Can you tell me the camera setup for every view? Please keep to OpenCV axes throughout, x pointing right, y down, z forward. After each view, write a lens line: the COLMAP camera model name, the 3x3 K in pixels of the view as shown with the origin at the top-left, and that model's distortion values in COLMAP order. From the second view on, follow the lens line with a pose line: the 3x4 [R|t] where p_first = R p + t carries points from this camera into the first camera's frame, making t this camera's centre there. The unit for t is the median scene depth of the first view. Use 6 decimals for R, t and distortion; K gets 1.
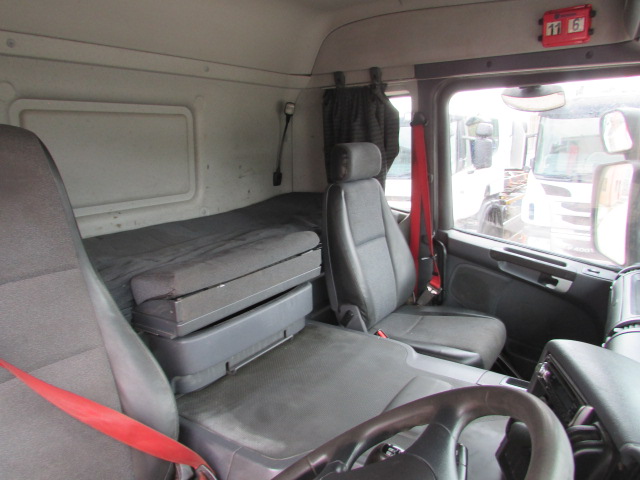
lens RADIAL K [[452.8, 0, 317.8], [0, 452.8, 240.4], [0, 0, 1]] dist [-0.038354, -0.004866]
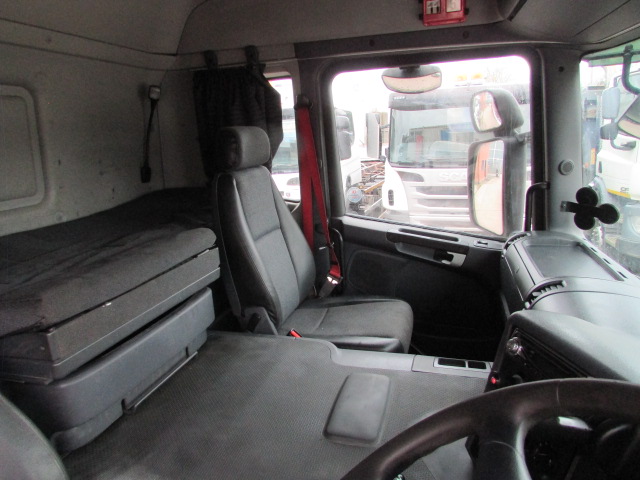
lens RADIAL K [[452.8, 0, 322.5], [0, 452.8, 240.3], [0, 0, 1]] dist [-0.038354, -0.004866]
pose [[0.947288, -0.094197, 0.306224, -0.058986], [0.093318, 0.995482, 0.017542, 0.008071], [-0.306493, 0.011959, 0.951798, 0.102246]]
